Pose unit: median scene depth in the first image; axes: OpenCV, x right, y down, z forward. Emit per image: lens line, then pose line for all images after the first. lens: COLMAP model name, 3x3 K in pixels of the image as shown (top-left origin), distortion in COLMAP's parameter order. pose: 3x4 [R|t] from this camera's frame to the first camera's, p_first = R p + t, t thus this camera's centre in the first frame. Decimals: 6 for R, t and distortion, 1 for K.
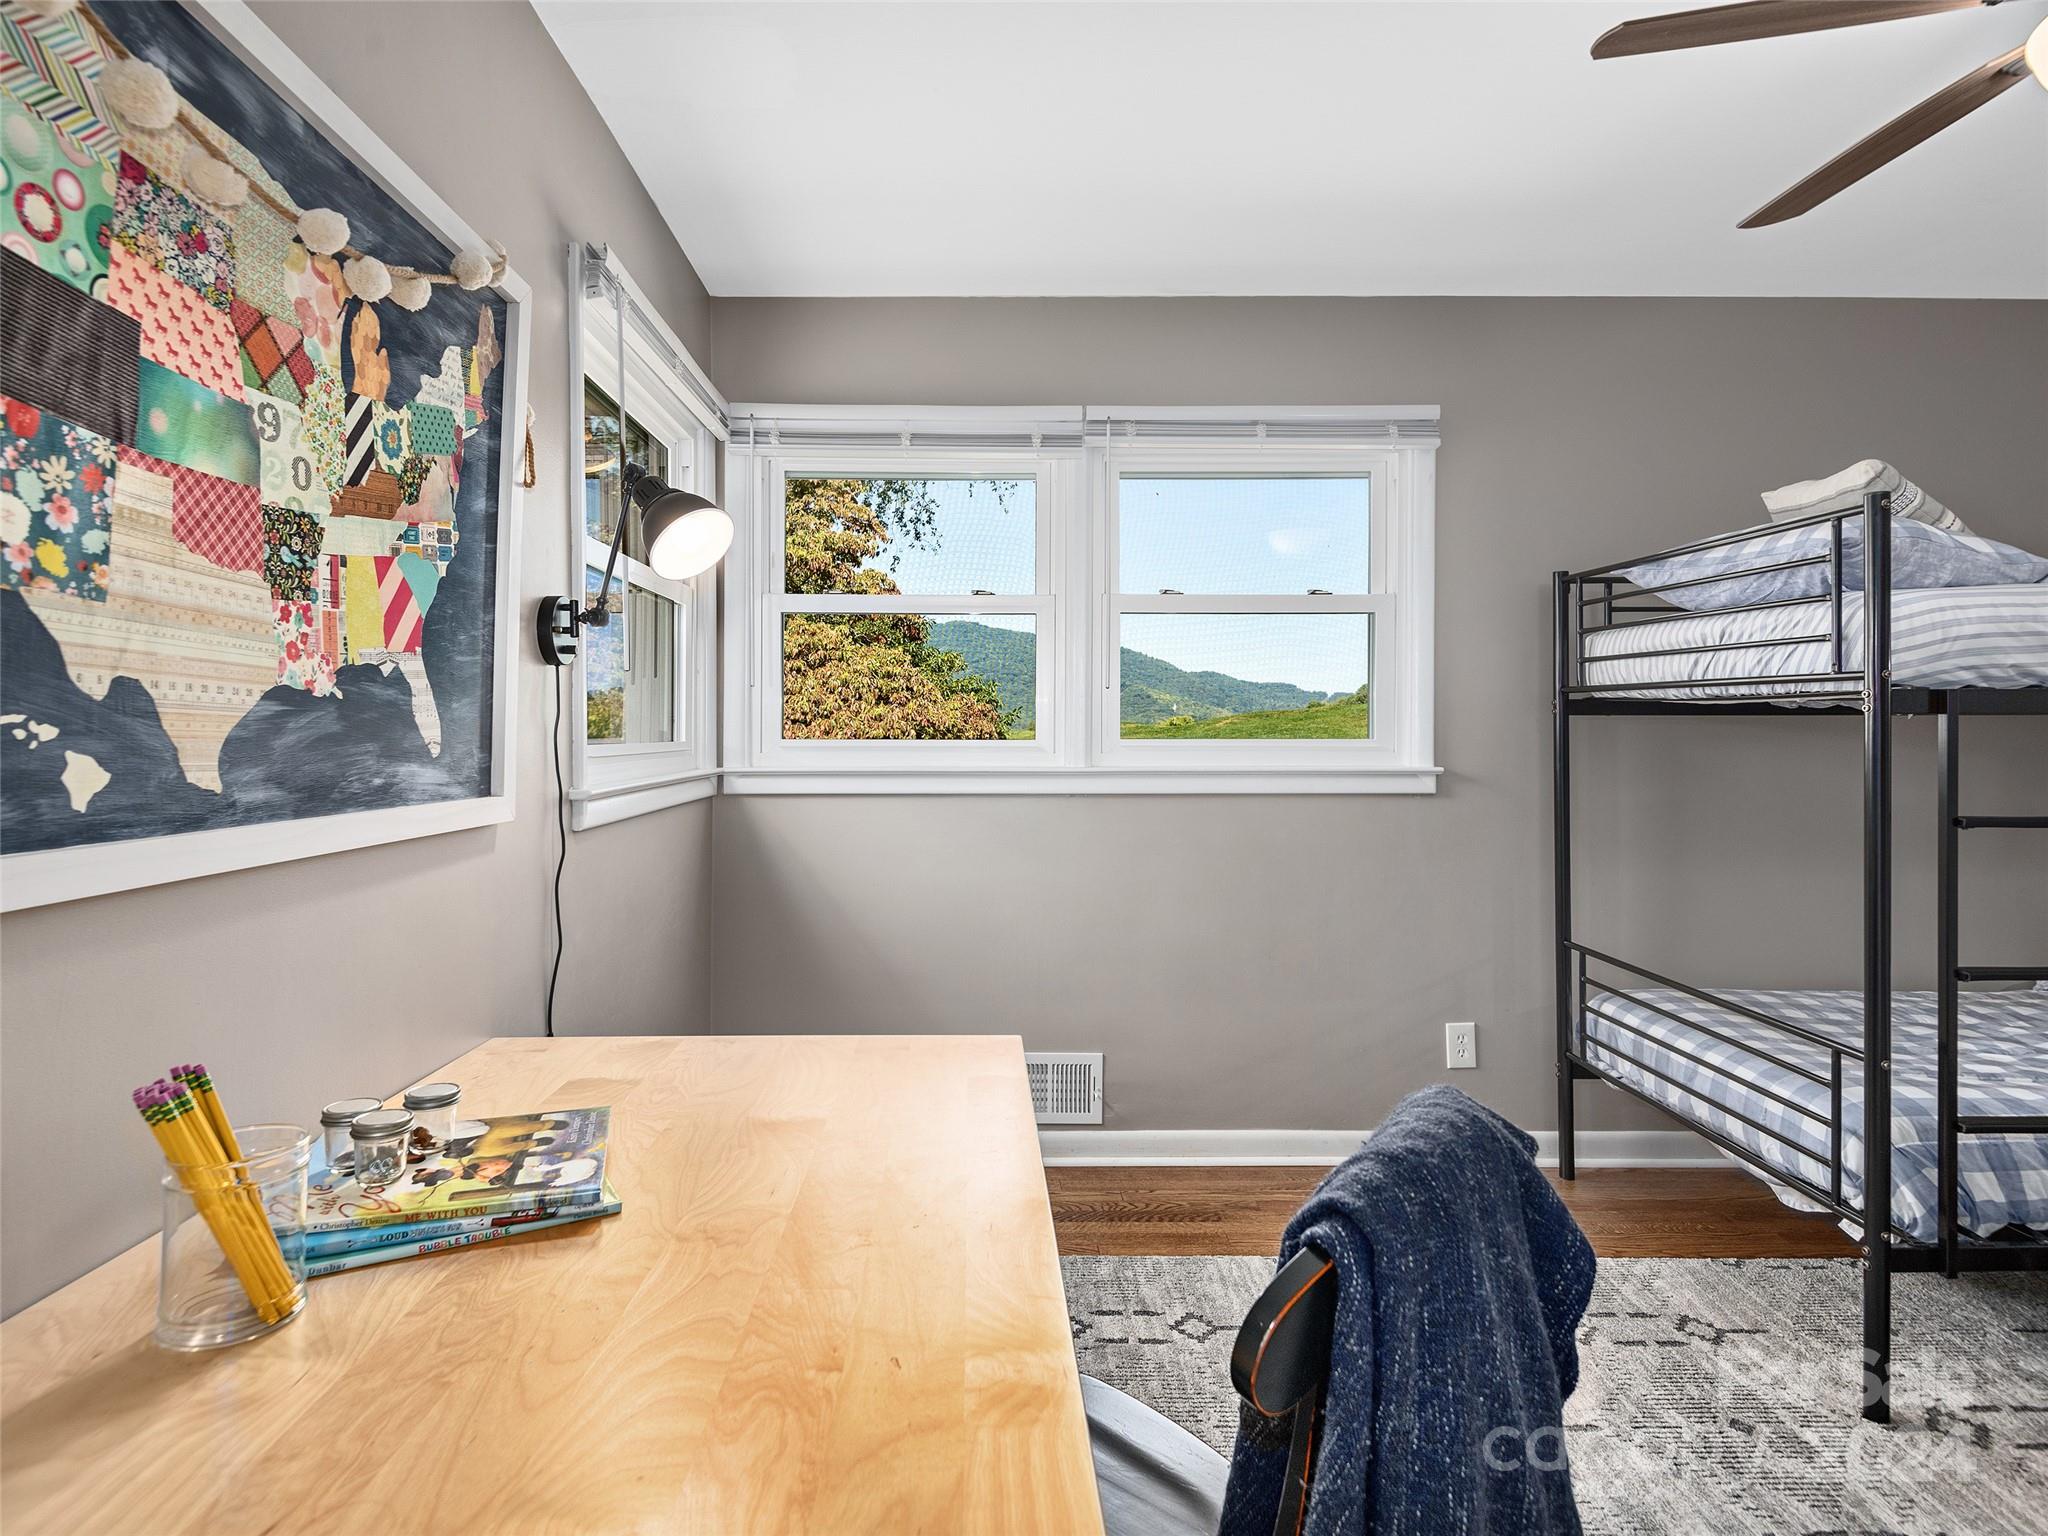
lens RADIAL K [[1066.3, 0, 1014.3], [0, 1066.3, 727.2], [0, 0, 1]] dist [-0.004071, -0.001054]
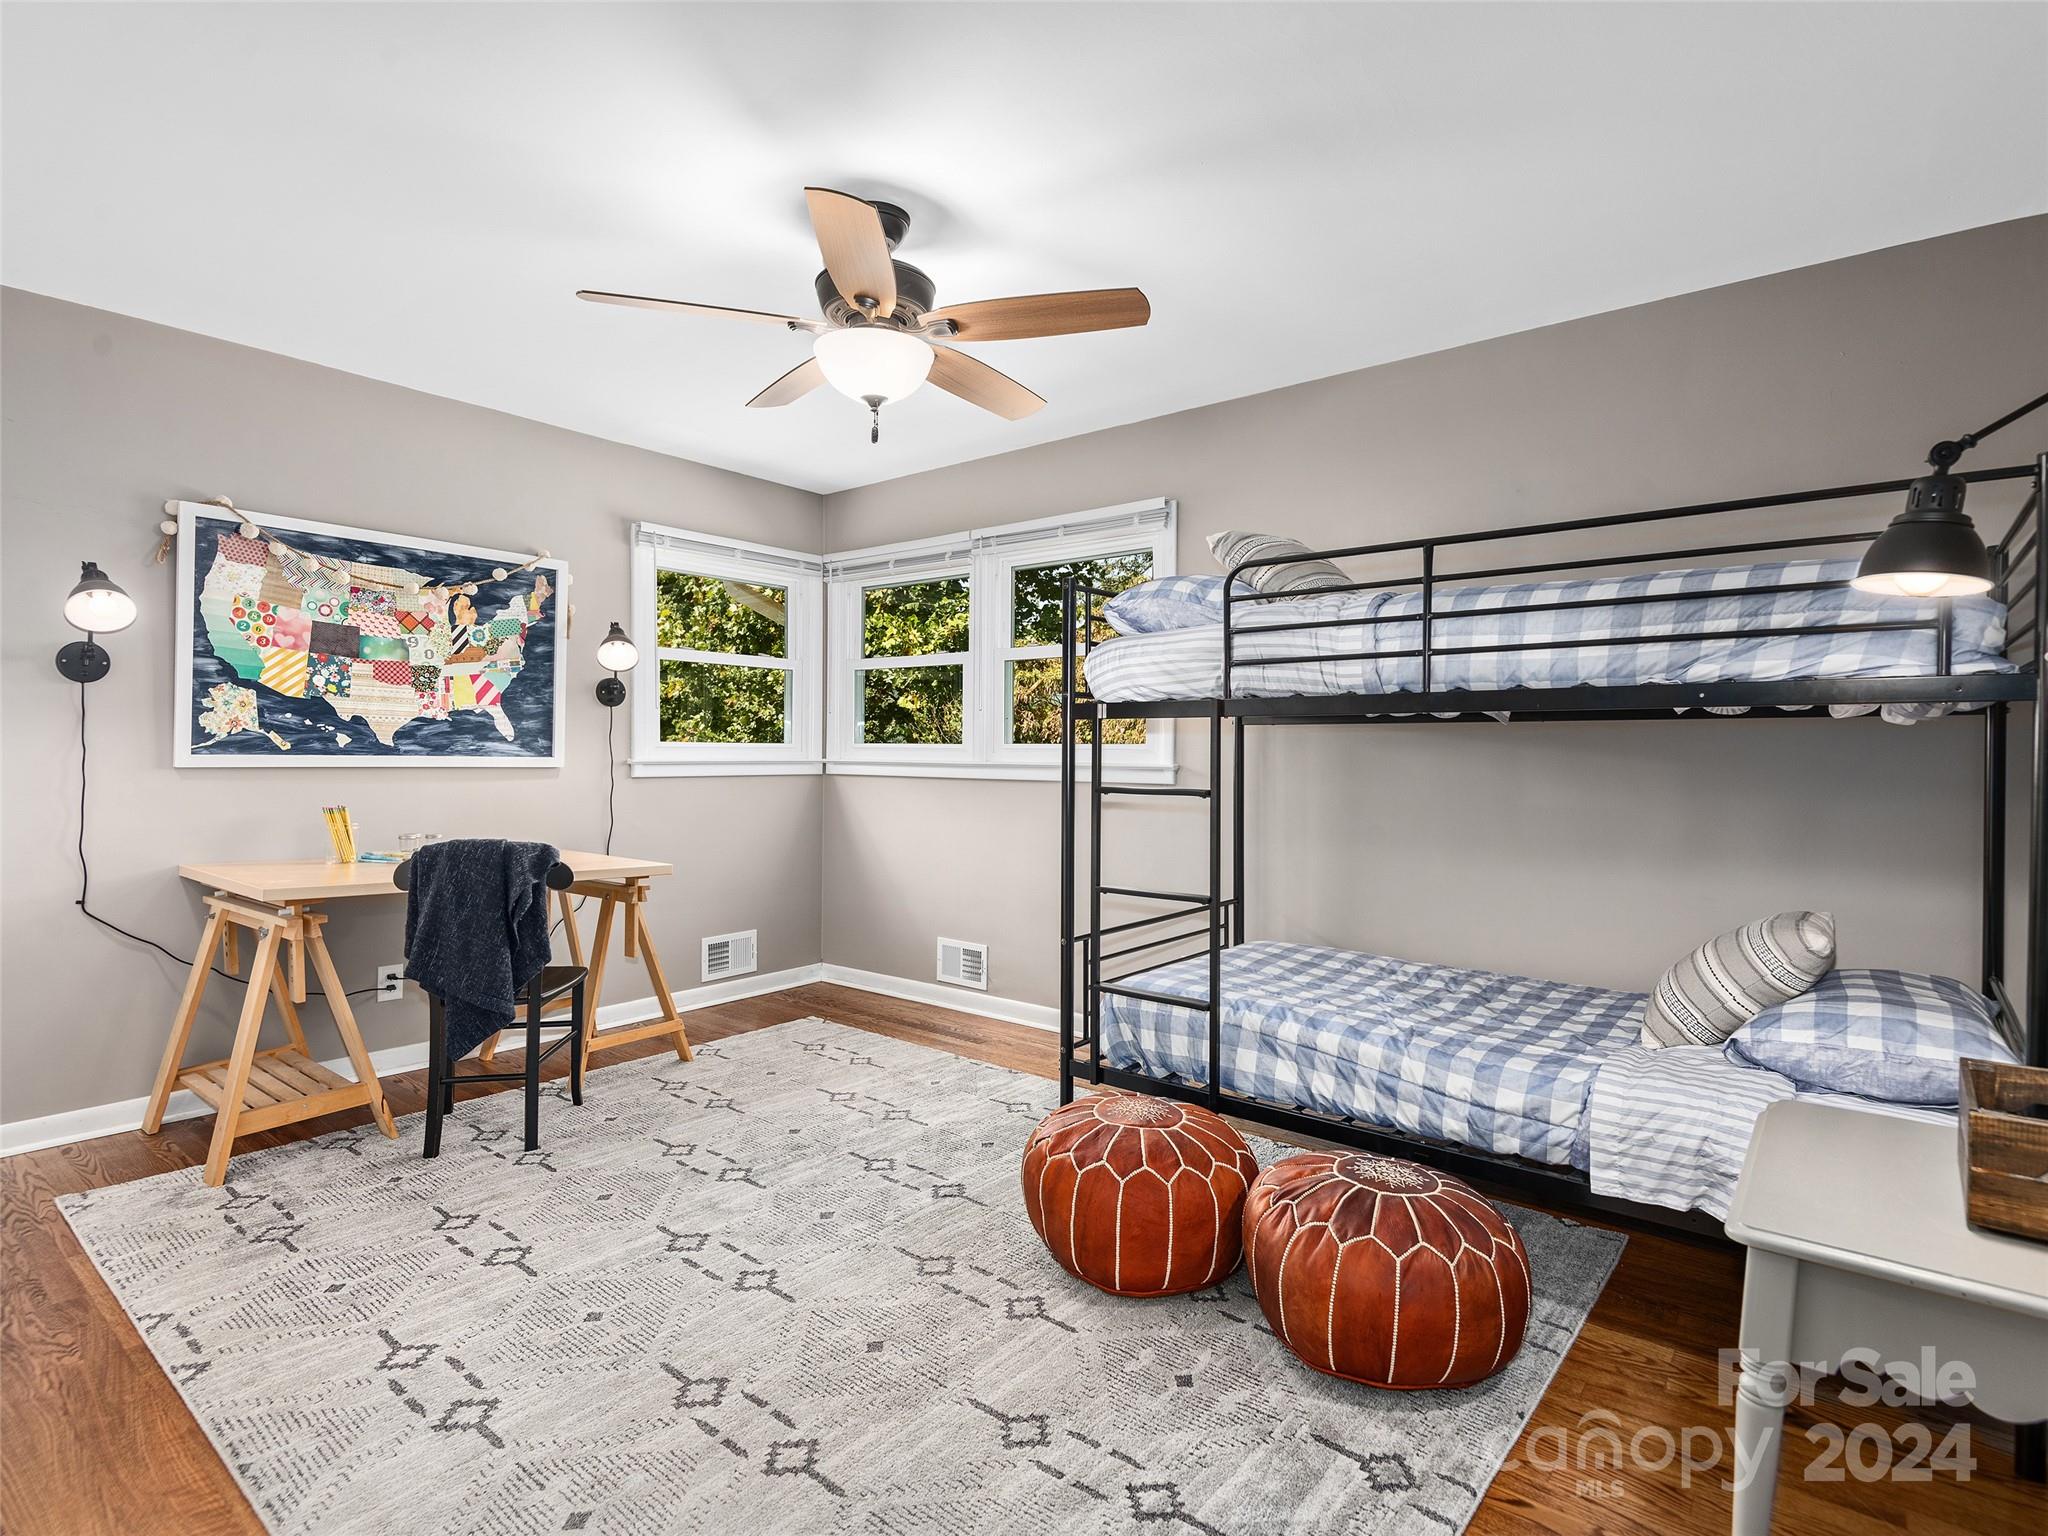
lens RADIAL K [[1031.6, 0, 1024.0], [0, 1031.6, 768.0], [0, 0, 1]] dist [0.000080, -0.000039]
pose [[0.762681, 0.016502, -0.646565, 2.755846], [-0.006827, 0.999824, 0.017465, 0.051091], [0.646739, -0.008907, 0.762659, -0.270104]]
